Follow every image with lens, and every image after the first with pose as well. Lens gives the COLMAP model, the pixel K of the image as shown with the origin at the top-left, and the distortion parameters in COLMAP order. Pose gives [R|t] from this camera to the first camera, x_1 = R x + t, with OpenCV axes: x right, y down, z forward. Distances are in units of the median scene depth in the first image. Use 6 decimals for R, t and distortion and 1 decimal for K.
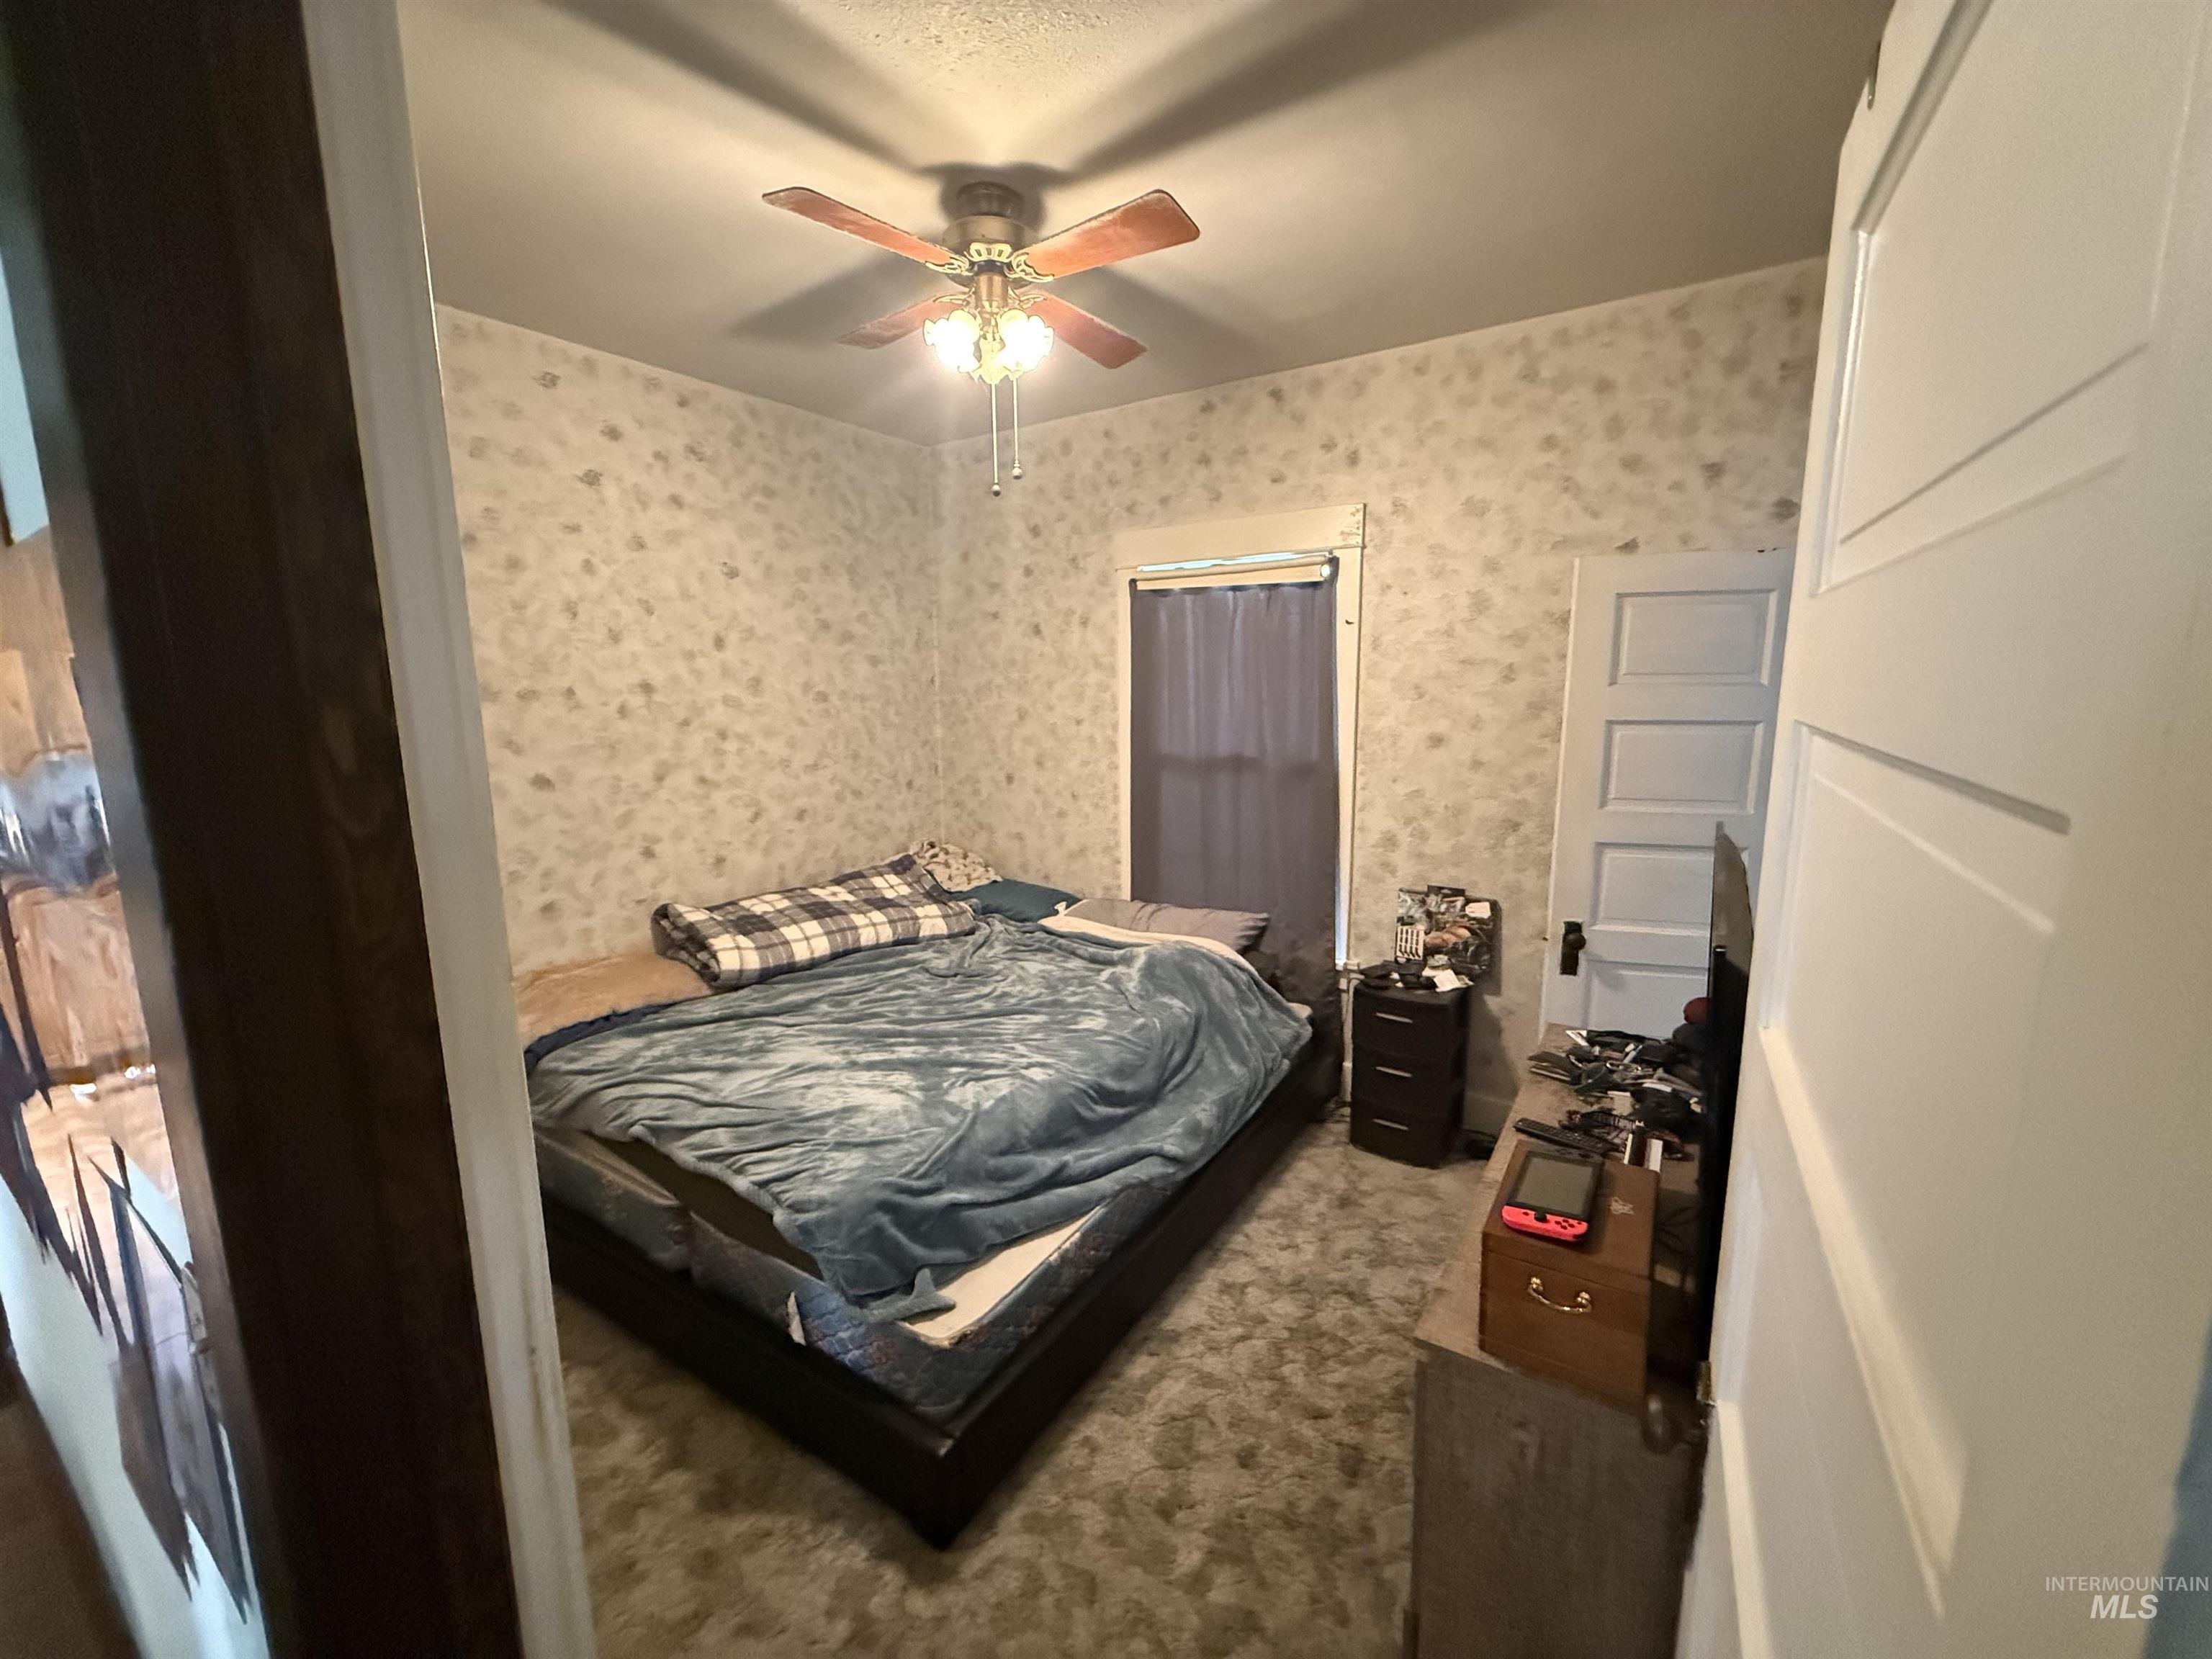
lens RADIAL K [[881.6, 0, 1099.3], [0, 881.6, 827.8], [0, 0, 1]] dist [-0.000465, 0.000222]
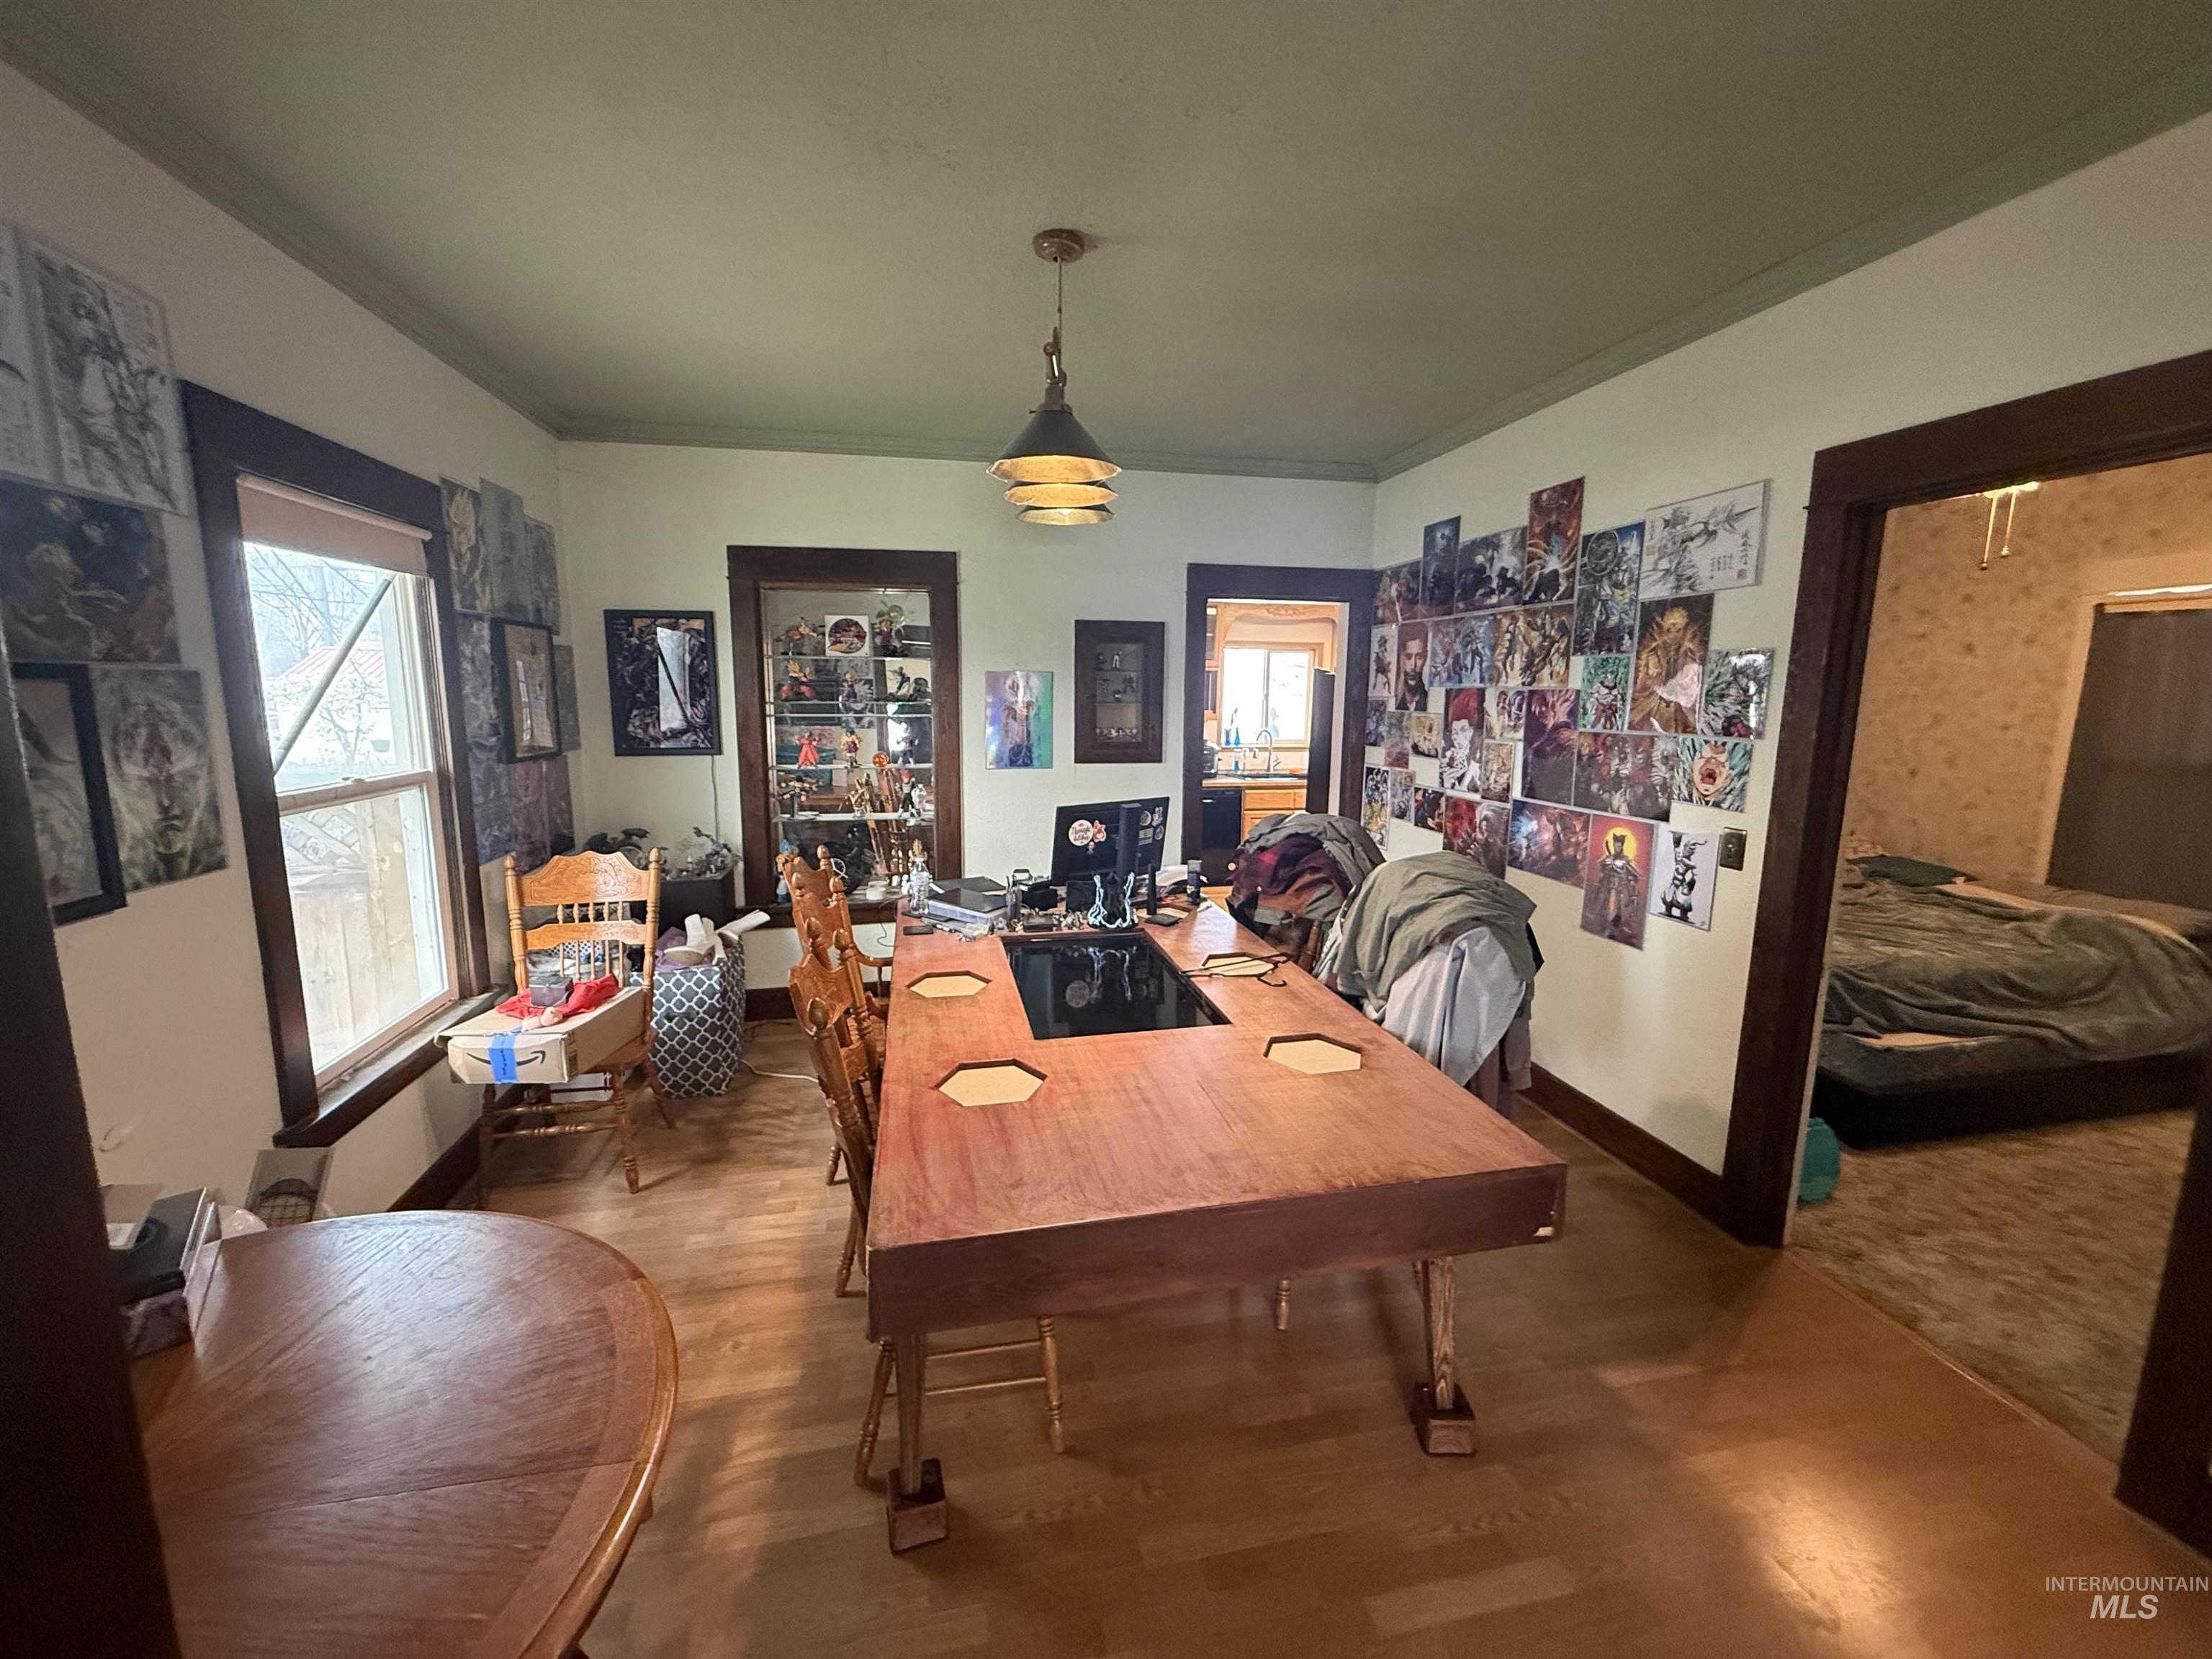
lens RADIAL K [[881.6, 0, 1099.3], [0, 881.6, 827.8], [0, 0, 1]] dist [-0.000465, 0.000222]
pose [[0.708330, 0.125375, -0.694658, -0.047407], [-0.134405, 0.990051, 0.041638, 0.124102], [0.692968, 0.063872, 0.718134, -0.656752]]
